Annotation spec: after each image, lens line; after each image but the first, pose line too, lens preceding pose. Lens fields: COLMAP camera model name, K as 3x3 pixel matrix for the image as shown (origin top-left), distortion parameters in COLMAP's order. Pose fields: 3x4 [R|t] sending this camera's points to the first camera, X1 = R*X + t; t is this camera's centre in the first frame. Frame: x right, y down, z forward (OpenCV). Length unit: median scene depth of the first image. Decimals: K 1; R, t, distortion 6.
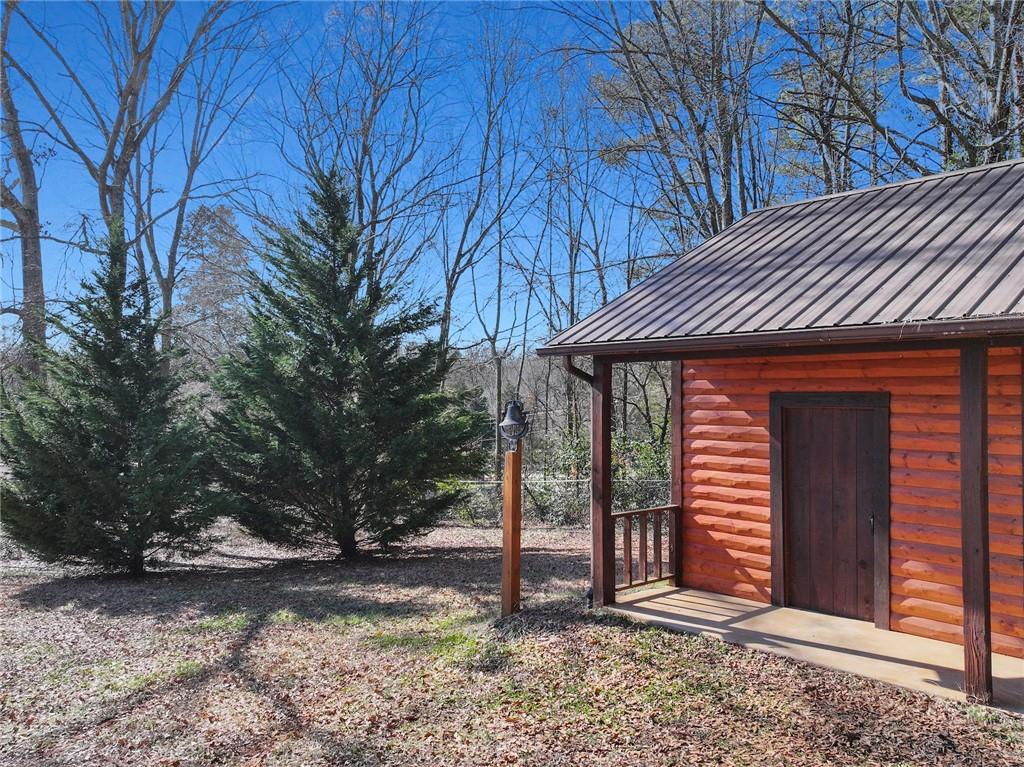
lens RADIAL K [[826.1, 0, 512.0], [0, 826.1, 383.5], [0, 0, 1]] dist [0.007636, 0.007252]
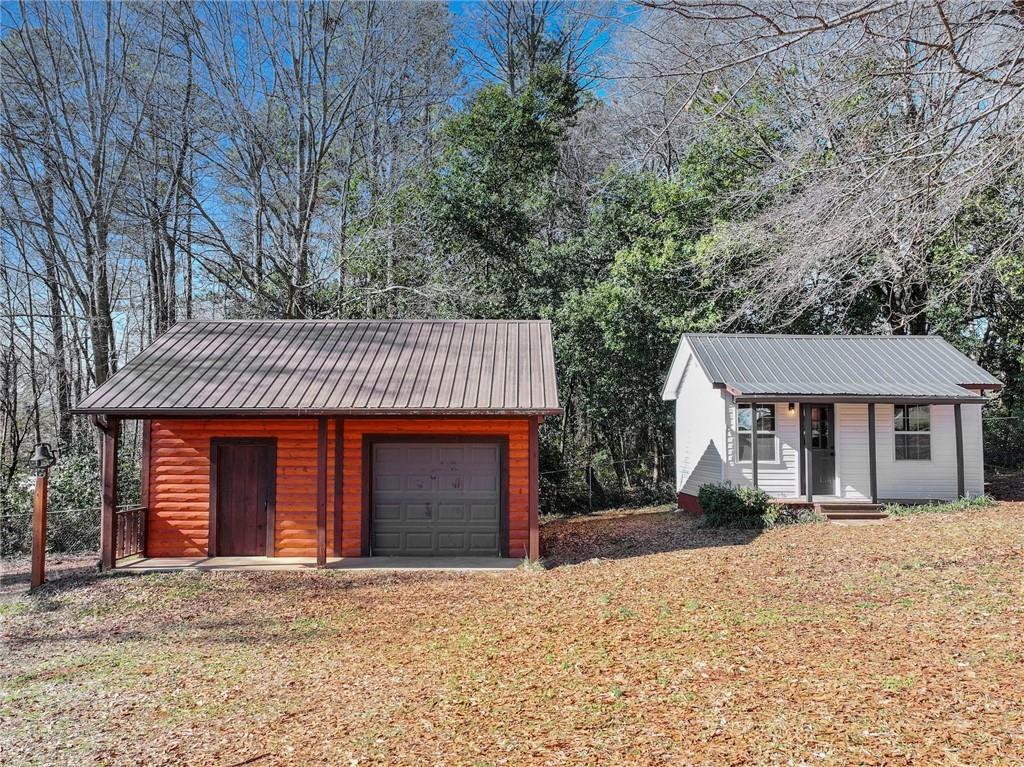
lens RADIAL K [[826.1, 0, 512.0], [0, 826.1, 383.5], [0, 0, 1]] dist [0.007636, 0.007252]
pose [[0.675276, 0.046028, 0.736127, -0.575895], [-0.010377, 0.998545, -0.052918, -0.018029], [-0.737492, 0.028096, 0.674771, -0.696682]]
